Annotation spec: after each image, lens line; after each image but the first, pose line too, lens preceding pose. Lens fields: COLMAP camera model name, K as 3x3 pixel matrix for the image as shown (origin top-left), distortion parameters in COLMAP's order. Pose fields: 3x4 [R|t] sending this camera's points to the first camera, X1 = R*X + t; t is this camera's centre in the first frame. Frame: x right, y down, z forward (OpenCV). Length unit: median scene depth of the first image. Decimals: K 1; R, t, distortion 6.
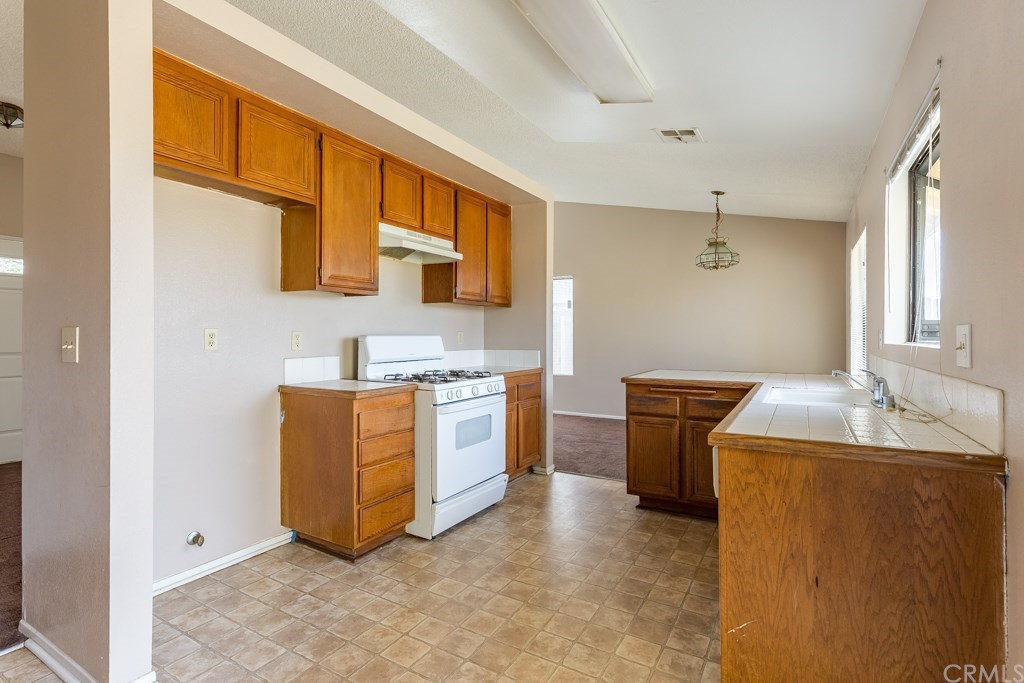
lens RADIAL K [[478.1, 0, 512.0], [0, 478.1, 341.5], [0, 0, 1]] dist [0.002111, -0.000075]
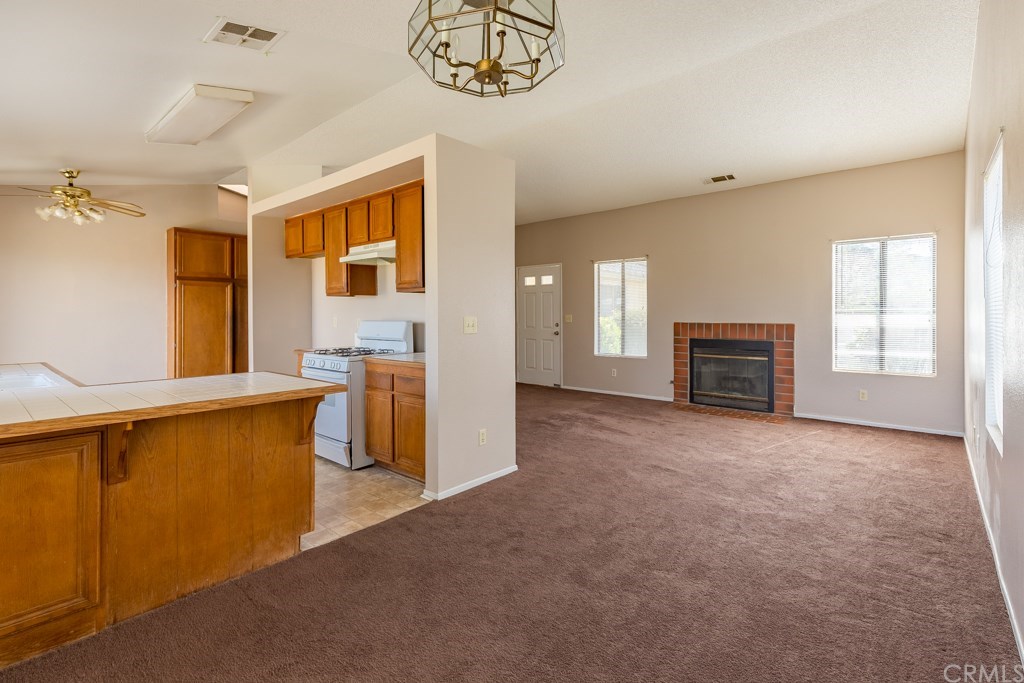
lens RADIAL K [[478.1, 0, 512.0], [0, 478.1, 341.5], [0, 0, 1]] dist [0.002111, -0.000075]
pose [[-0.195523, 0.048220, -0.979513, 1.009014], [-0.008475, 0.998670, 0.050855, -0.028211], [0.980663, 0.018244, -0.194854, 1.593025]]
